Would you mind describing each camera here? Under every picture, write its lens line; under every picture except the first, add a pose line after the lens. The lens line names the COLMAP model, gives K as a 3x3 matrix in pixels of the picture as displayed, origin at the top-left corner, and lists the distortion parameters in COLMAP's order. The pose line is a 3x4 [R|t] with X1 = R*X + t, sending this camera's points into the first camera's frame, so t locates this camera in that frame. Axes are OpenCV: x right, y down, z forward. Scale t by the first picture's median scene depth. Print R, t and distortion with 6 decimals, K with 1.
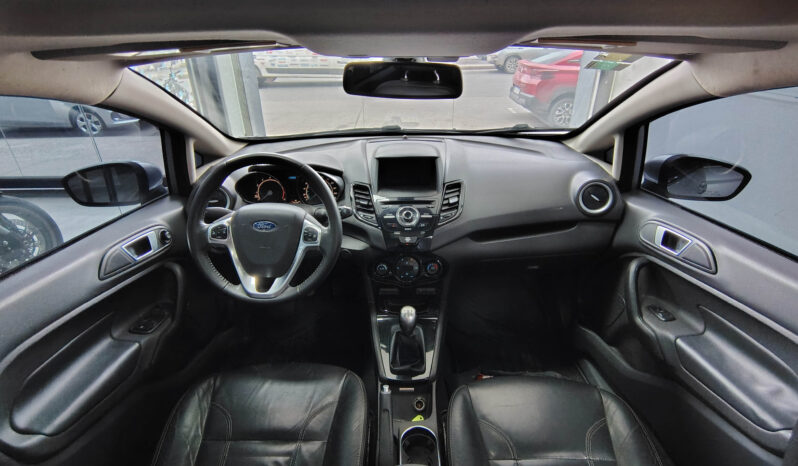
lens RADIAL K [[359.3, 0, 399.5], [0, 359.3, 246.5], [0, 0, 1]] dist [-0.000311, 0.000221]
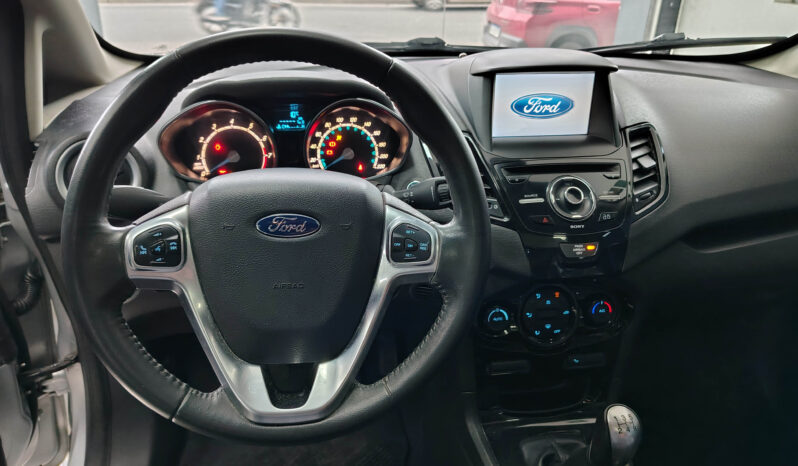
lens RADIAL K [[563.2, 0, 396.2], [0, 563.2, 226.4], [0, 0, 1]] dist [0.045711, -0.059667]
pose [[0.987830, -0.035918, 0.151331, -0.301281], [0.048386, 0.995658, -0.079529, -0.003299], [-0.147817, 0.085883, 0.985279, 0.343051]]
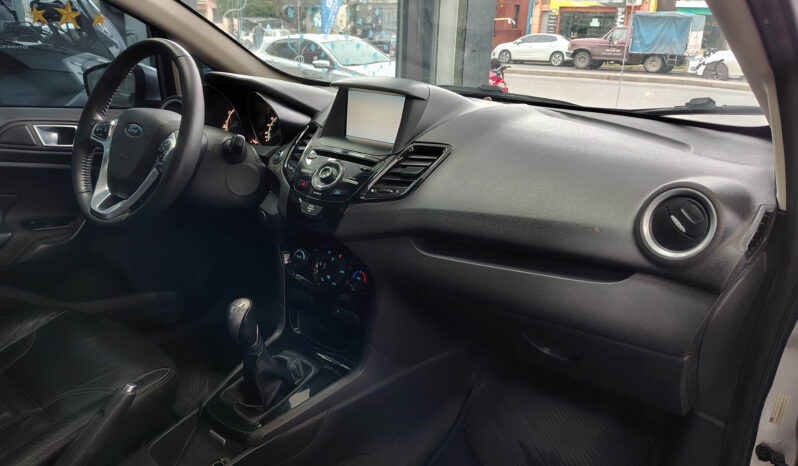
lens RADIAL K [[563.2, 0, 396.2], [0, 563.2, 226.4], [0, 0, 1]] dist [0.045711, -0.059667]
pose [[0.791034, 0.236749, -0.564106, 0.689010], [-0.338797, 0.937304, -0.081712, 0.038391], [0.509394, 0.255755, 0.821649, 0.281475]]
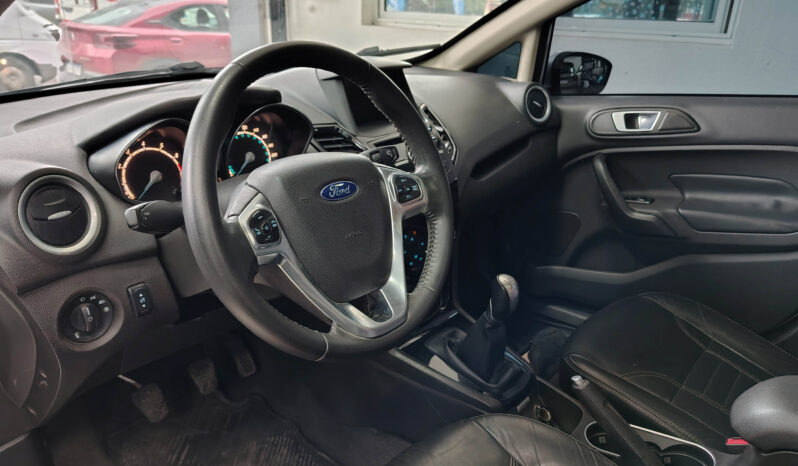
lens RADIAL K [[563.2, 0, 396.2], [0, 563.2, 226.4], [0, 0, 1]] dist [0.045711, -0.059667]
pose [[0.655836, -0.255517, 0.710345, -0.745098], [0.356058, 0.934435, 0.007388, 0.008022], [-0.665659, 0.248079, 0.703815, 0.362716]]
